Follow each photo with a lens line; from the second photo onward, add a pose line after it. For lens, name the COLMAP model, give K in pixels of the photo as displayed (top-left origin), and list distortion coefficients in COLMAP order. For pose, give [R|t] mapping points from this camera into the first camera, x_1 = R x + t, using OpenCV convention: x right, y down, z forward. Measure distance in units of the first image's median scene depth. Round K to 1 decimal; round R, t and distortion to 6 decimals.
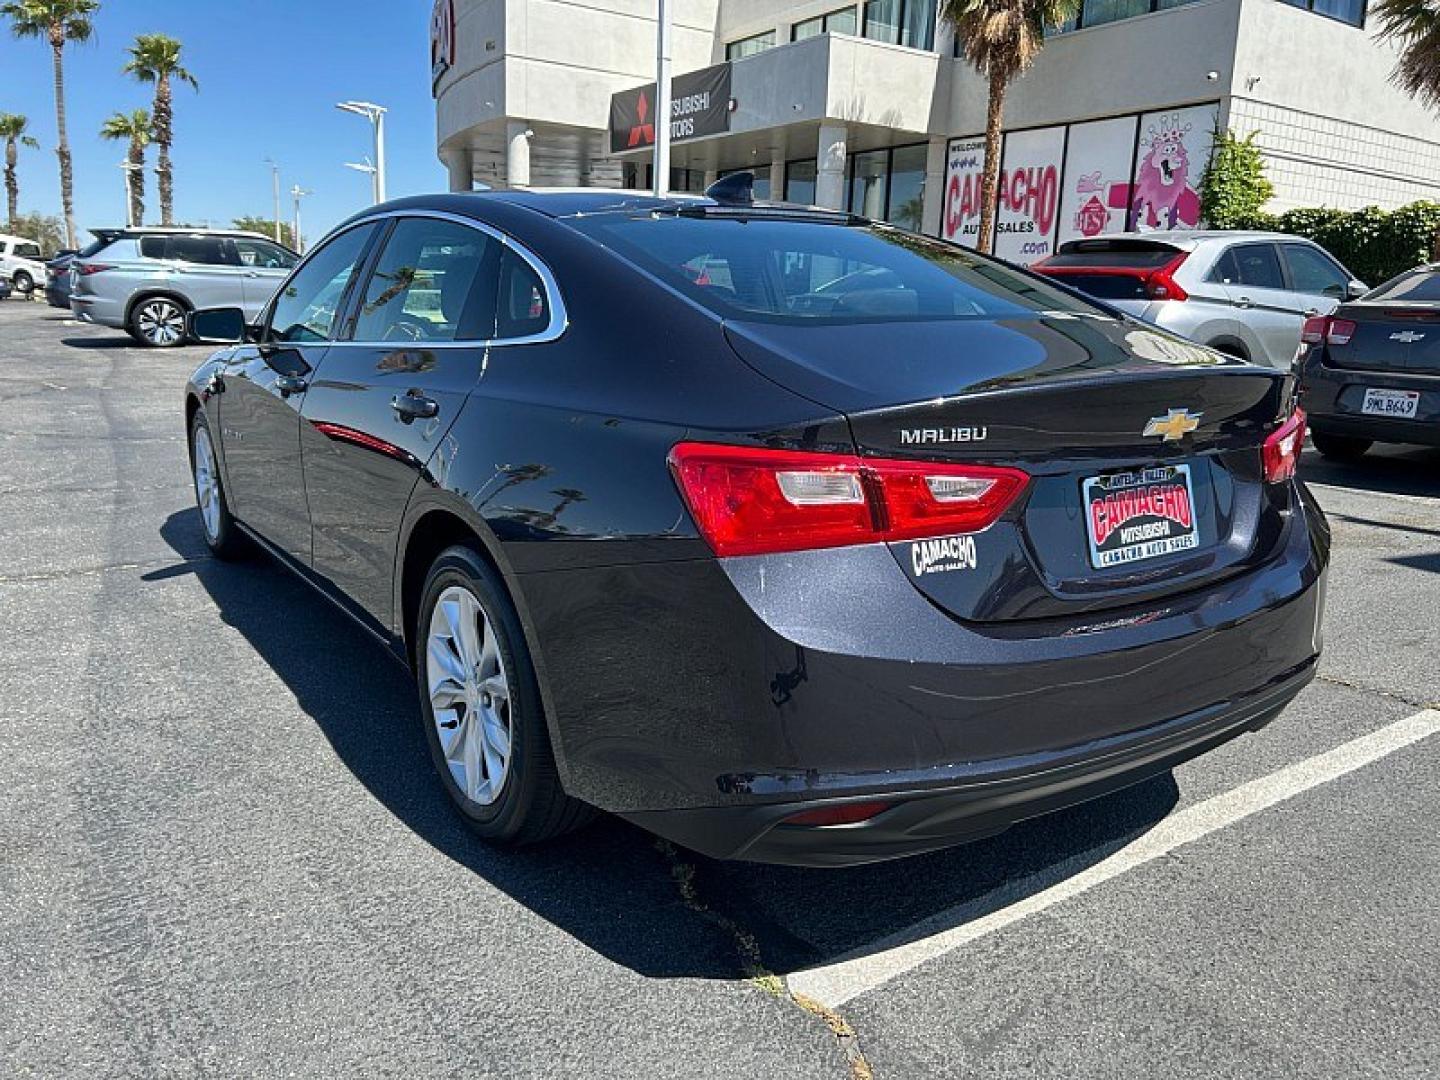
lens RADIAL K [[1117.9, 0, 719.4], [0, 1117.9, 533.2], [0, 0, 1]] dist [0.041933, -0.051041]
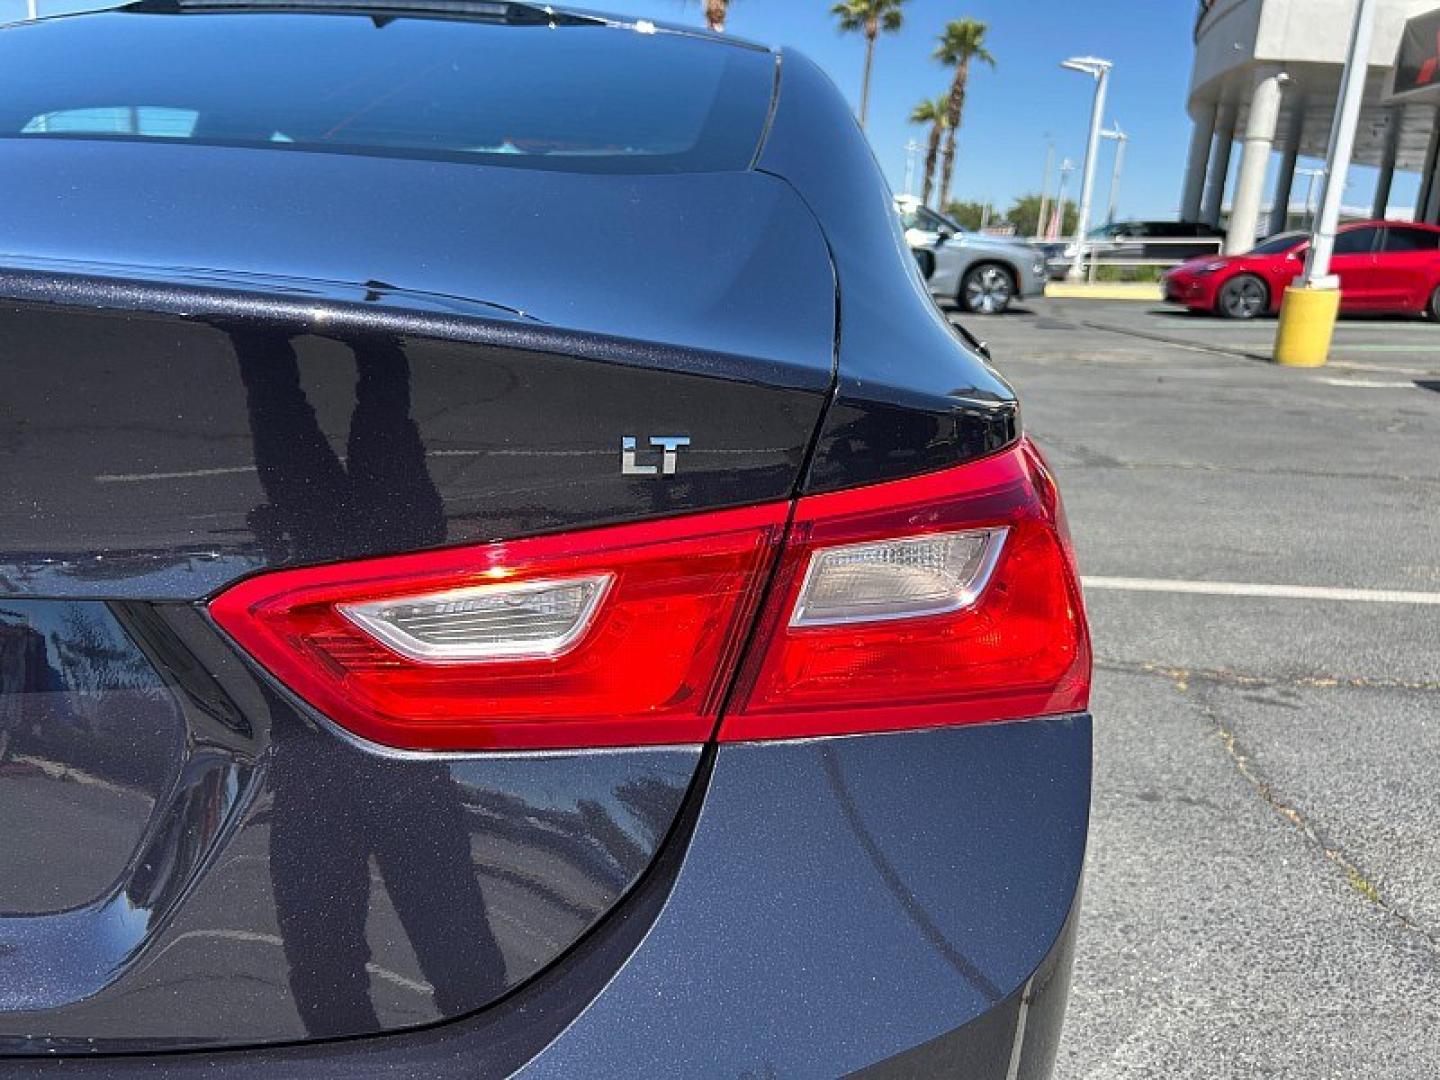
lens RADIAL K [[1117.9, 0, 710.3], [0, 1117.9, 544.0], [0, 0, 1]] dist [0.041933, -0.051041]
pose [[0.771607, 0.170358, -0.612863, 0.093865], [-0.155573, 0.984751, 0.077862, -0.016629], [0.616782, 0.035267, 0.786344, 0.115021]]
